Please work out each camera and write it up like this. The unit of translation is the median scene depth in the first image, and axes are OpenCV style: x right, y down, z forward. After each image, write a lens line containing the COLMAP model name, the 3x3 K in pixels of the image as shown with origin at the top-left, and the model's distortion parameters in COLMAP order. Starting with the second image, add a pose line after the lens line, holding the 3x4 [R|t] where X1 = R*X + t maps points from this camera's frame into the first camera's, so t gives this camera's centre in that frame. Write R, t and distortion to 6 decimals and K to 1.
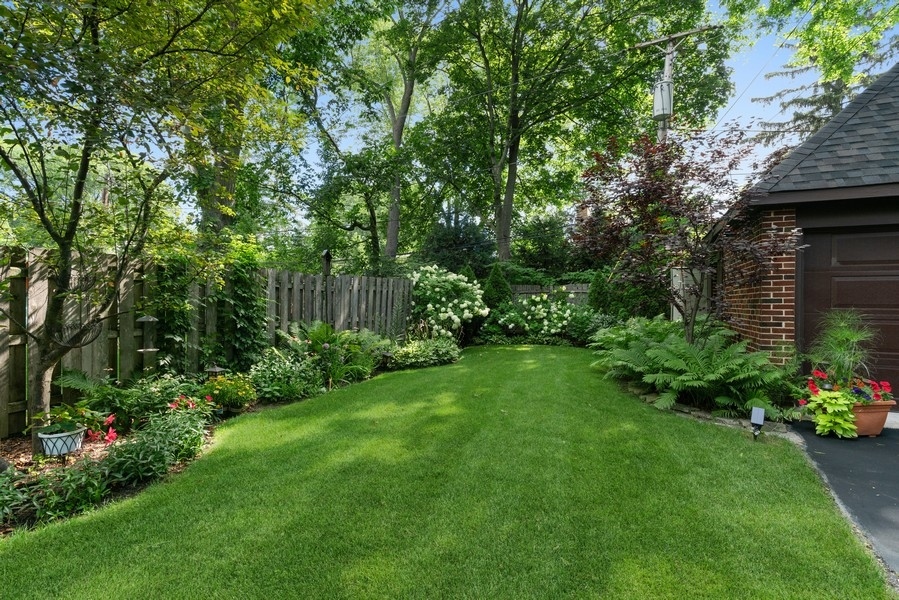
lens RADIAL K [[419.4, 0, 447.4], [0, 419.4, 302.6], [0, 0, 1]] dist [-0.004160, 0.000329]
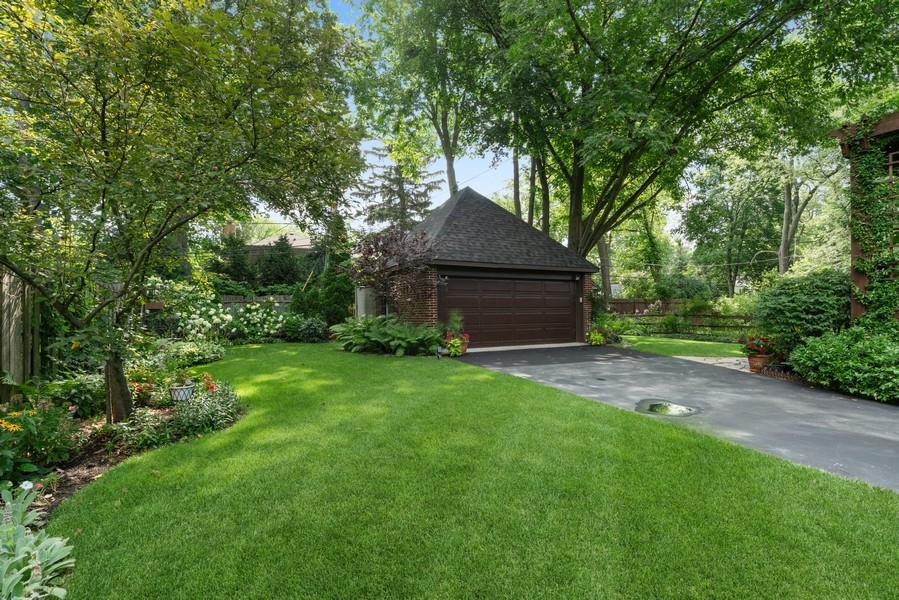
lens RADIAL K [[400.5, 0, 449.5], [0, 400.5, 309.4], [0, 0, 1]] dist [0.000173, 0.000043]
pose [[0.620619, -0.008719, 0.784064, -0.370540], [0.015652, 0.999877, -0.001271, 0.008748], [-0.783956, 0.013061, 0.620679, -0.188112]]
